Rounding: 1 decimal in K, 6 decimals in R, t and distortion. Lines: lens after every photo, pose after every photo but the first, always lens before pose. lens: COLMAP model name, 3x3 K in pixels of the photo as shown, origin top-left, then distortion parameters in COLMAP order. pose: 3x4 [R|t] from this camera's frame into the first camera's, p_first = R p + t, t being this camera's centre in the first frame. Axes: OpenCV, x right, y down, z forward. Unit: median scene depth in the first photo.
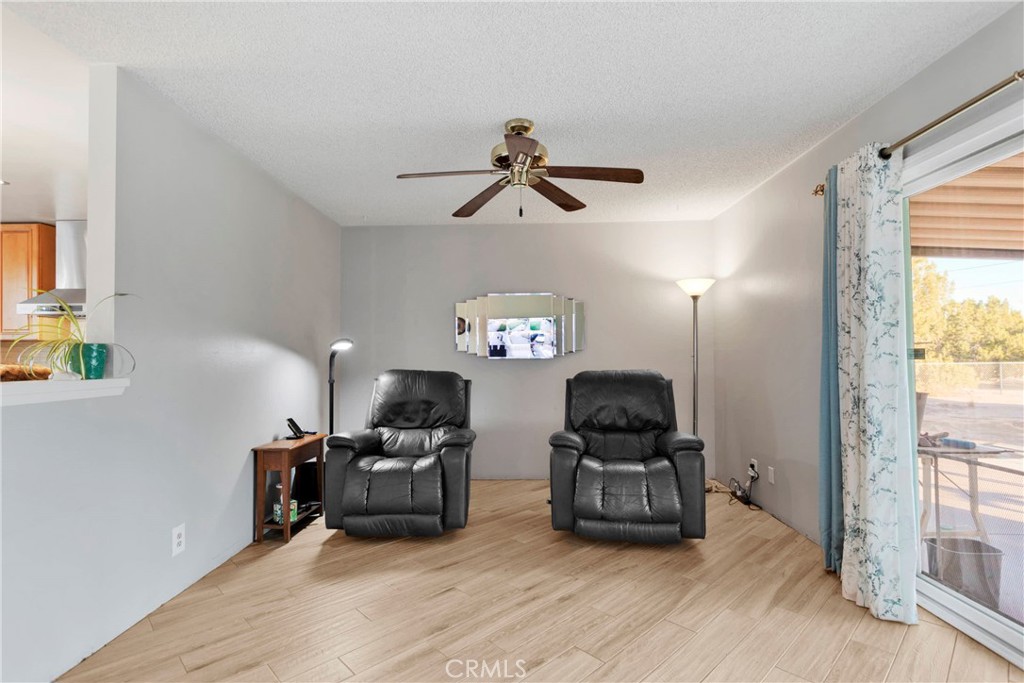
lens RADIAL K [[481.0, 0, 503.0], [0, 481.0, 347.9], [0, 0, 1]] dist [-0.000176, 0.000238]
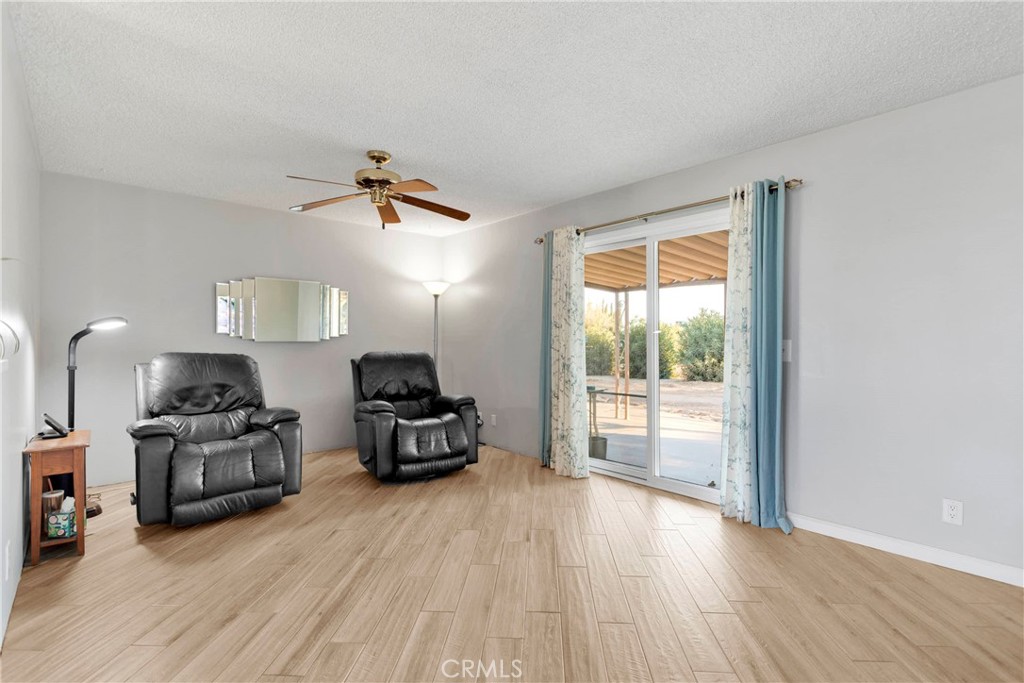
lens RADIAL K [[472.8, 0, 512.0], [0, 472.8, 341.5], [0, 0, 1]] dist [0.001875, 0.000411]
pose [[0.732367, 0.005915, 0.680884, -0.469309], [-0.017613, 0.999792, 0.010259, 0.004117], [-0.680682, -0.019506, 0.732319, -0.128756]]
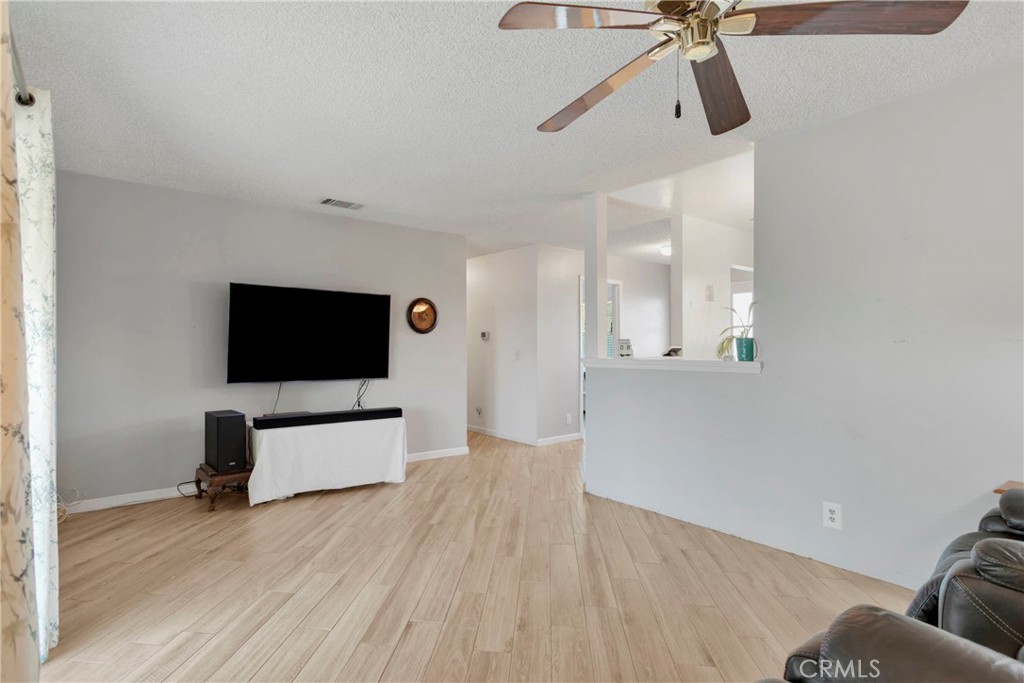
lens RADIAL K [[536.1, 0, 488.8], [0, 536.1, 339.7], [0, 0, 1]] dist [0.001272, 0.000263]
pose [[-0.768624, -0.001034, -0.639700, 0.541823], [0.017090, 0.999609, -0.022149, 0.013821], [0.639473, -0.027957, -0.768305, 1.132479]]
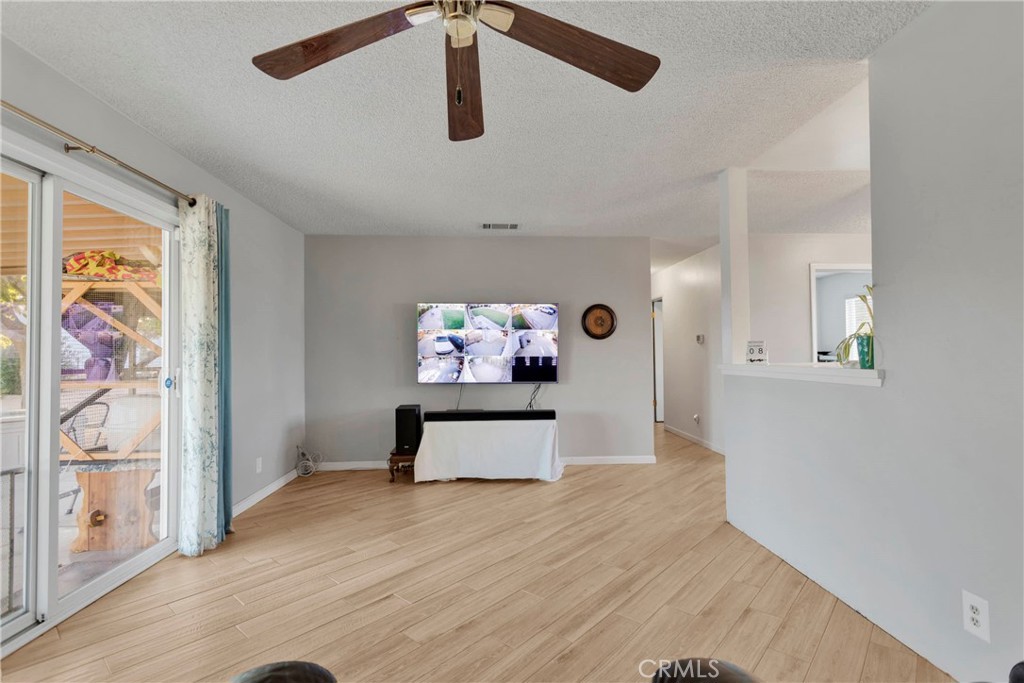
lens RADIAL K [[515.6, 0, 512.0], [0, 515.6, 341.5], [0, 0, 1]] dist [0.000027, -0.000096]
pose [[-0.996362, 0.016309, -0.083651, 0.026054], [0.019740, 0.998990, -0.040354, 0.022346], [0.082908, -0.041858, -0.995678, 1.323708]]
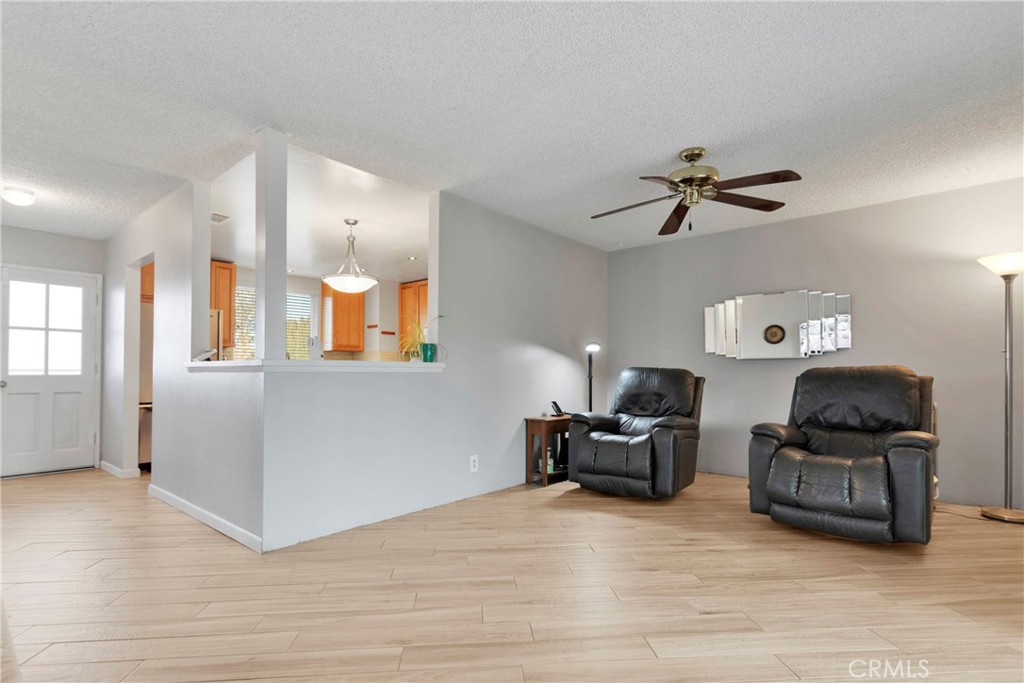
lens RADIAL K [[487.6, 0, 512.6], [0, 487.6, 361.2], [0, 0, 1]] dist [-0.000071, 0.000125]
pose [[0.790819, -0.008694, -0.611989, 0.356318], [0.006183, 0.999962, -0.006216, 0.046640], [0.612019, 0.001132, 0.790842, -0.188212]]
